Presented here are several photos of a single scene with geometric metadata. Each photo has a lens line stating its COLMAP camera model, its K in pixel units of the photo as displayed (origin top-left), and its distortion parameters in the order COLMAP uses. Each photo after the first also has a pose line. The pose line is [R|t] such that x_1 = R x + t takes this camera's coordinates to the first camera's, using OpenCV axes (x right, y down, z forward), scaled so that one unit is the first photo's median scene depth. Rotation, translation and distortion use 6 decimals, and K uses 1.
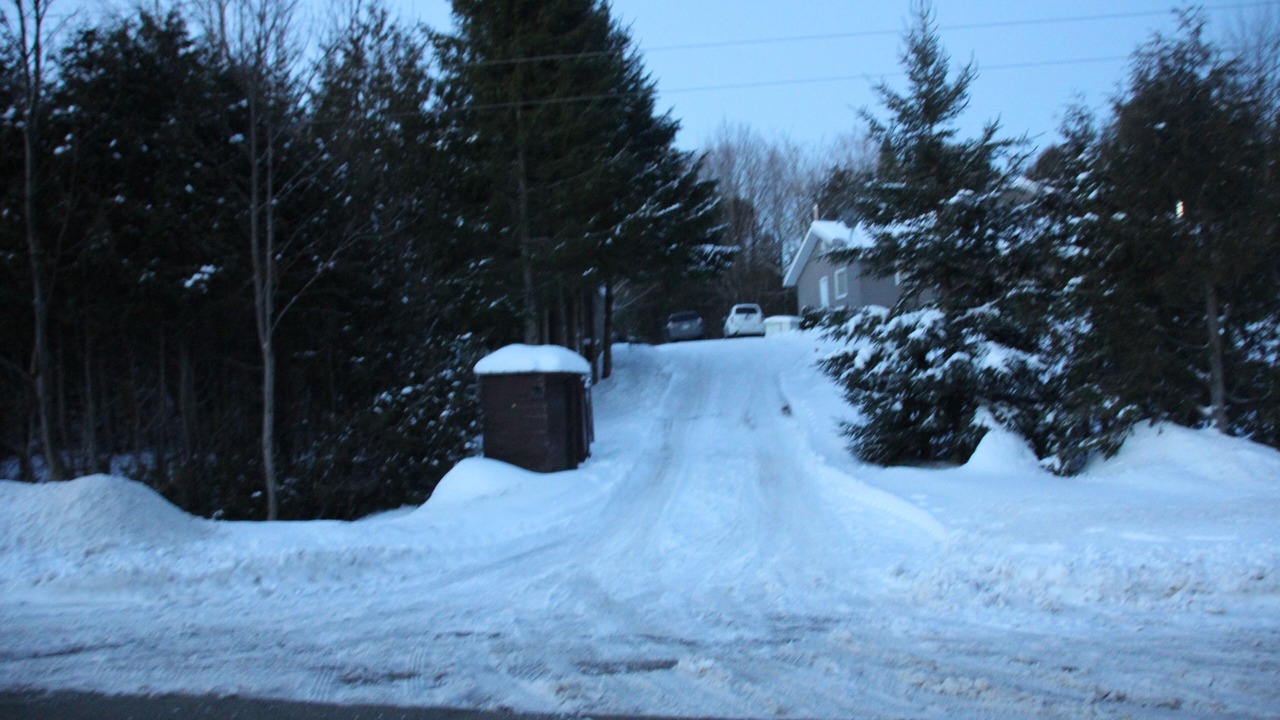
lens RADIAL K [[1093.8, 0, 640.0], [0, 1093.8, 360.0], [0, 0, 1]] dist [-0.120516, 0.130095]
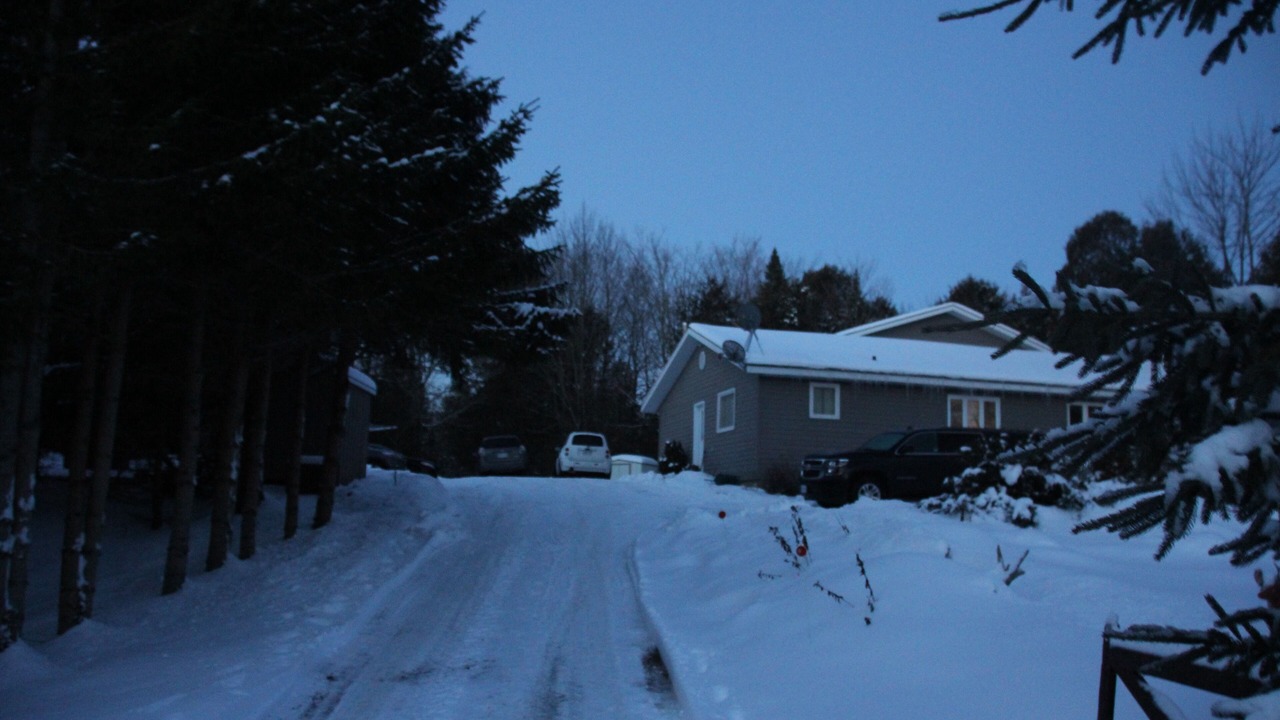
lens RADIAL K [[1093.8, 0, 640.0], [0, 1093.8, 360.0], [0, 0, 1]] dist [-0.120516, 0.130095]
pose [[0.986028, 0.100426, 0.132900, 0.028111], [-0.082855, 0.987818, -0.131721, -0.004880], [-0.144509, 0.118869, 0.982338, 0.259877]]
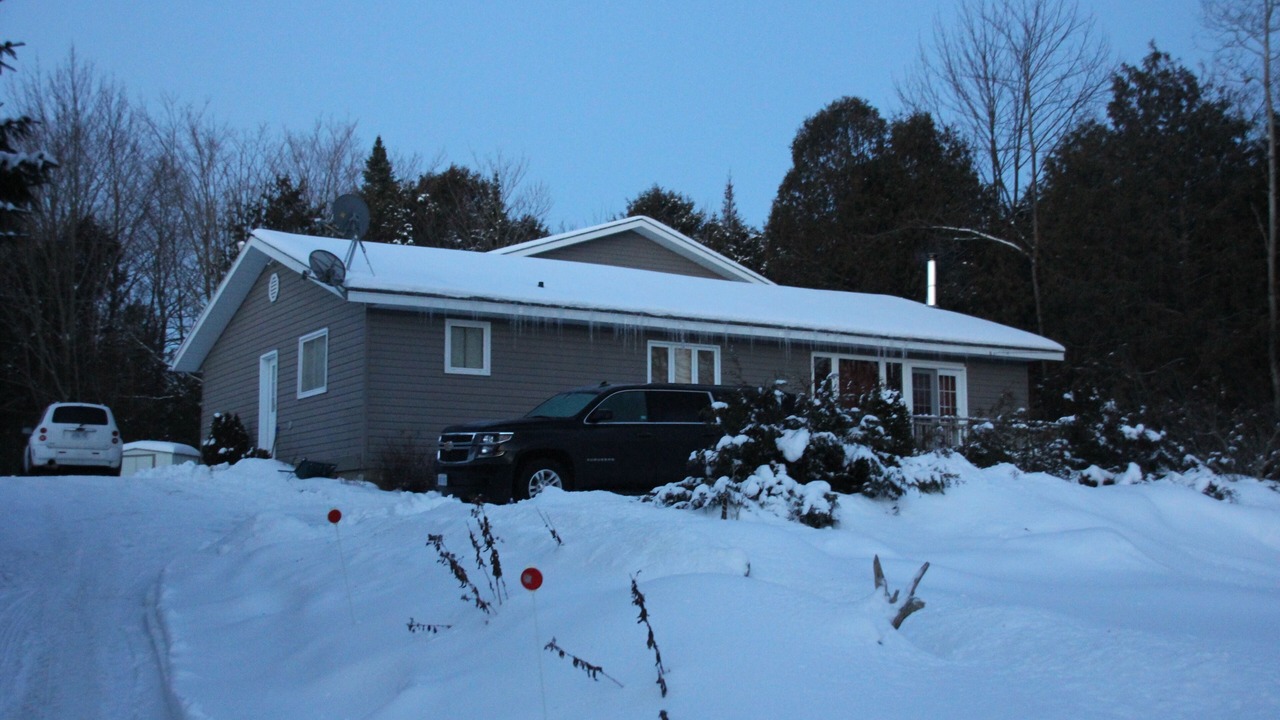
lens RADIAL K [[1496.2, 0, 640.0], [0, 1496.2, 360.0], [0, 0, 1]] dist [0.001858, 0.478795]
pose [[0.900247, 0.098015, 0.424203, 0.036461], [-0.050285, 0.991217, -0.122312, -0.002876], [-0.432465, 0.088780, 0.897269, 0.318680]]
